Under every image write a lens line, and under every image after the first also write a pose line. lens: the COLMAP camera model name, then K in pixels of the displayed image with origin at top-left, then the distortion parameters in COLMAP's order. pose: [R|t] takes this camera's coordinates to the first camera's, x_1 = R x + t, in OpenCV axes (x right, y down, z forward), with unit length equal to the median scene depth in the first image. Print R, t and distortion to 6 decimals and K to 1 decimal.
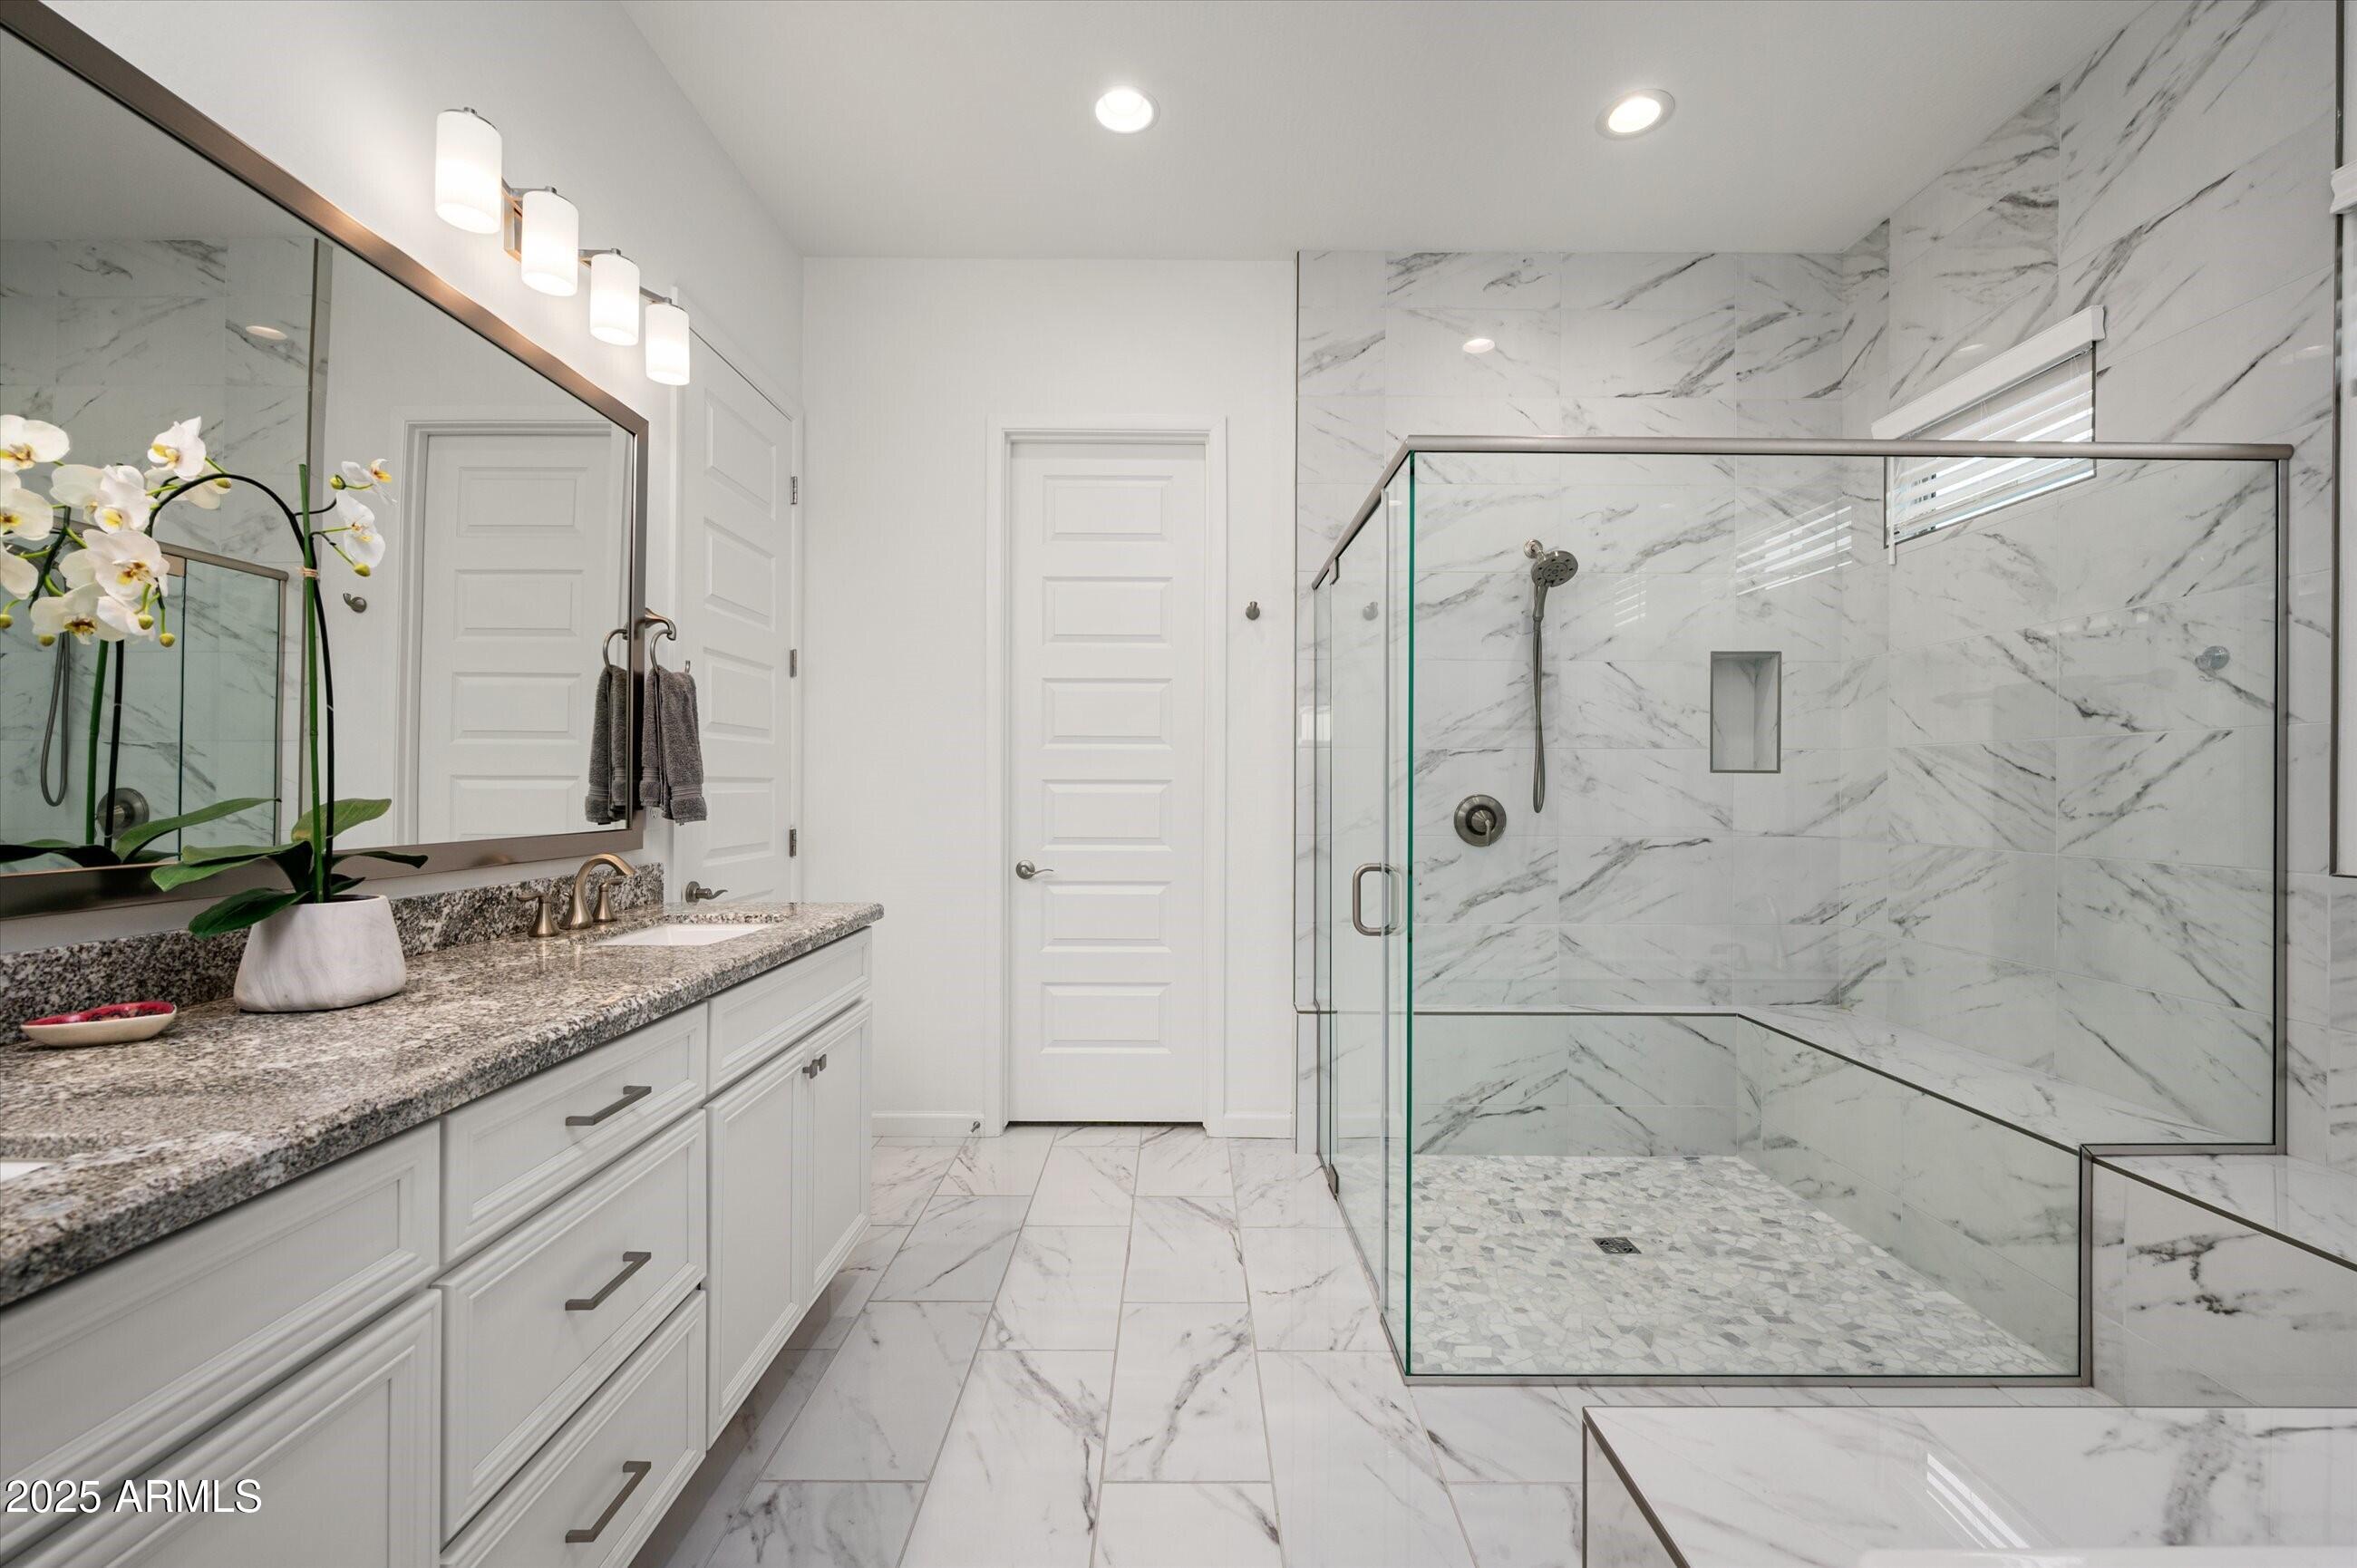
lens RADIAL K [[994.2, 0, 1182.7], [0, 994.2, 782.0], [0, 0, 1]] dist [-0.000978, -0.000158]
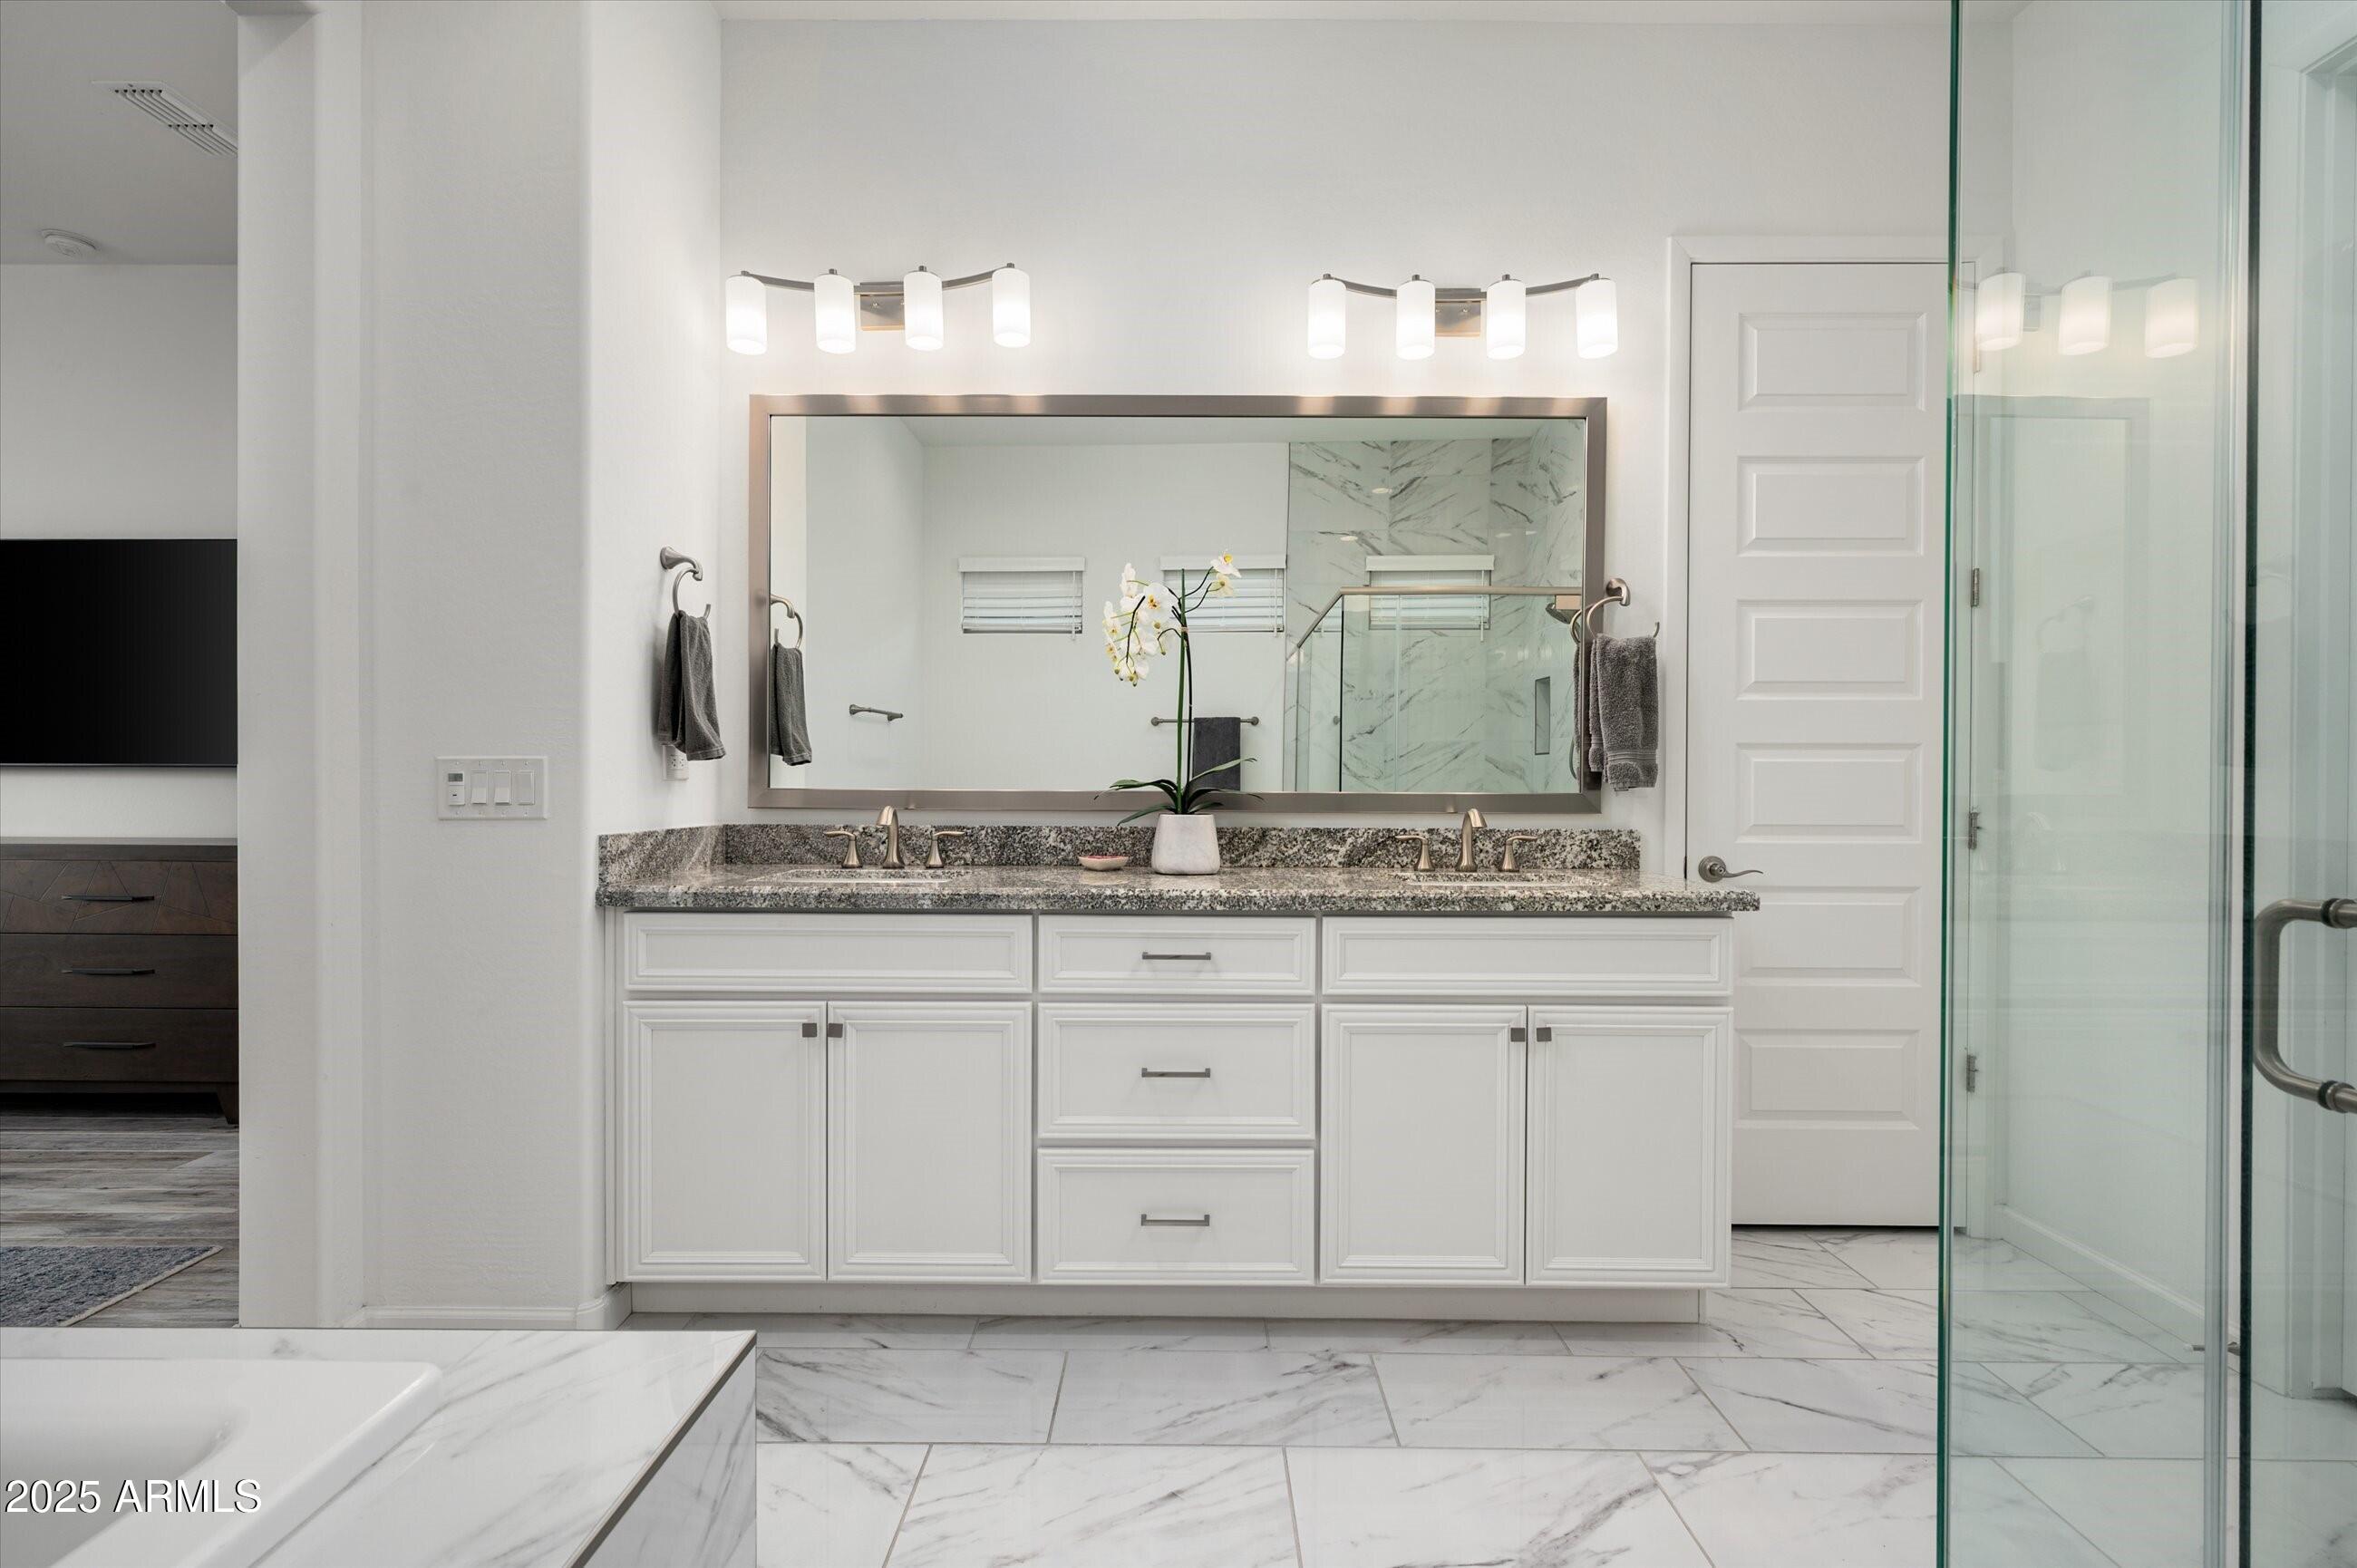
lens RADIAL K [[1080.9, 0, 1179.2], [0, 1080.9, 777.9], [0, 0, 1]] dist [0.004898, 0.000469]
pose [[-0.017586, -0.003526, -0.999839, 0.812411], [-0.001116, 0.999993, -0.003507, 0.046729], [0.999845, 0.001054, -0.017590, 0.793175]]
